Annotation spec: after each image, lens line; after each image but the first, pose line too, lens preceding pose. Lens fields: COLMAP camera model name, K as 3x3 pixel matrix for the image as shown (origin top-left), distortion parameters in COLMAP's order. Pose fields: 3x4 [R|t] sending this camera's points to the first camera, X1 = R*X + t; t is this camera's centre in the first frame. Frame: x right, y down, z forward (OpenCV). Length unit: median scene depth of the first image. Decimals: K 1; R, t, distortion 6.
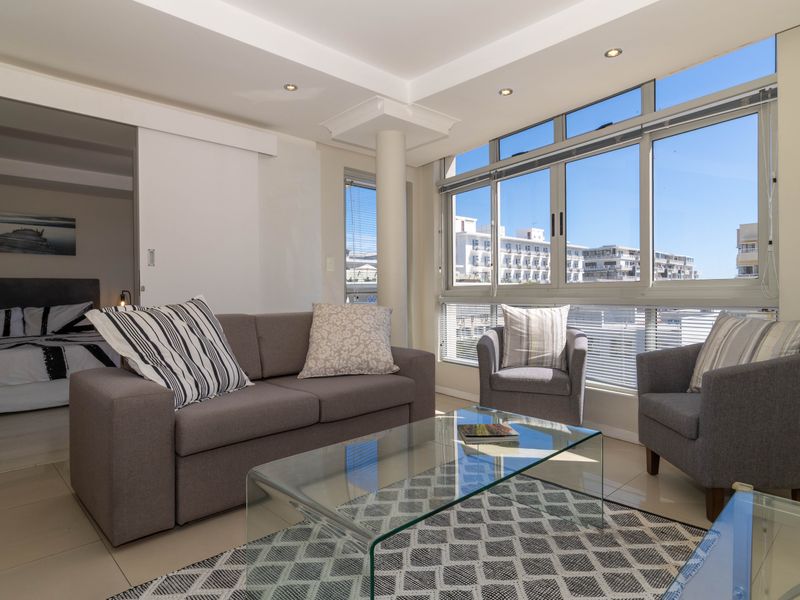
lens RADIAL K [[471.9, 0, 397.0], [0, 471.9, 301.8], [0, 0, 1]] dist [0.030734, 0.000228]
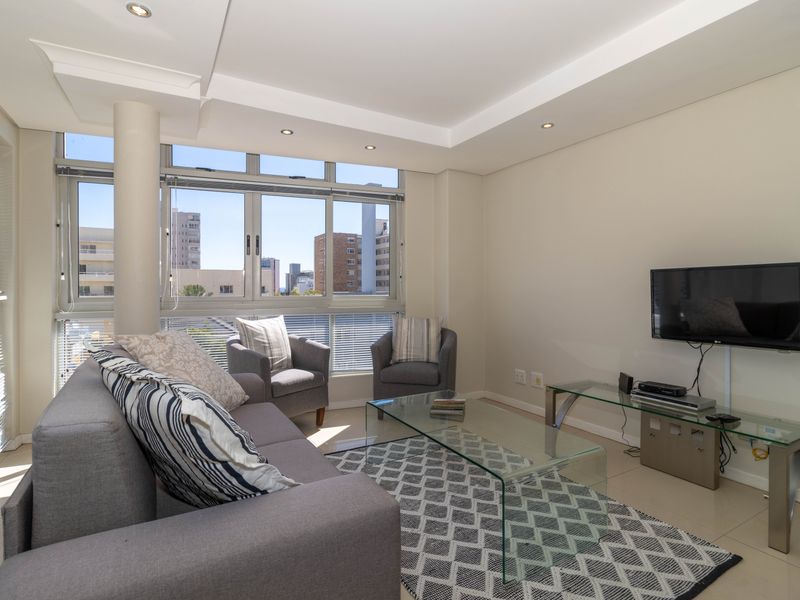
lens RADIAL K [[424.3, 0, 400.0], [0, 424.3, 293.1], [0, 0, 1]] dist [0.001709, 0.001526]
pose [[0.245785, -0.015445, 0.969201, -0.725669], [0.015637, 0.999806, 0.011967, -0.067332], [-0.969198, 0.012214, 0.245979, 0.511757]]
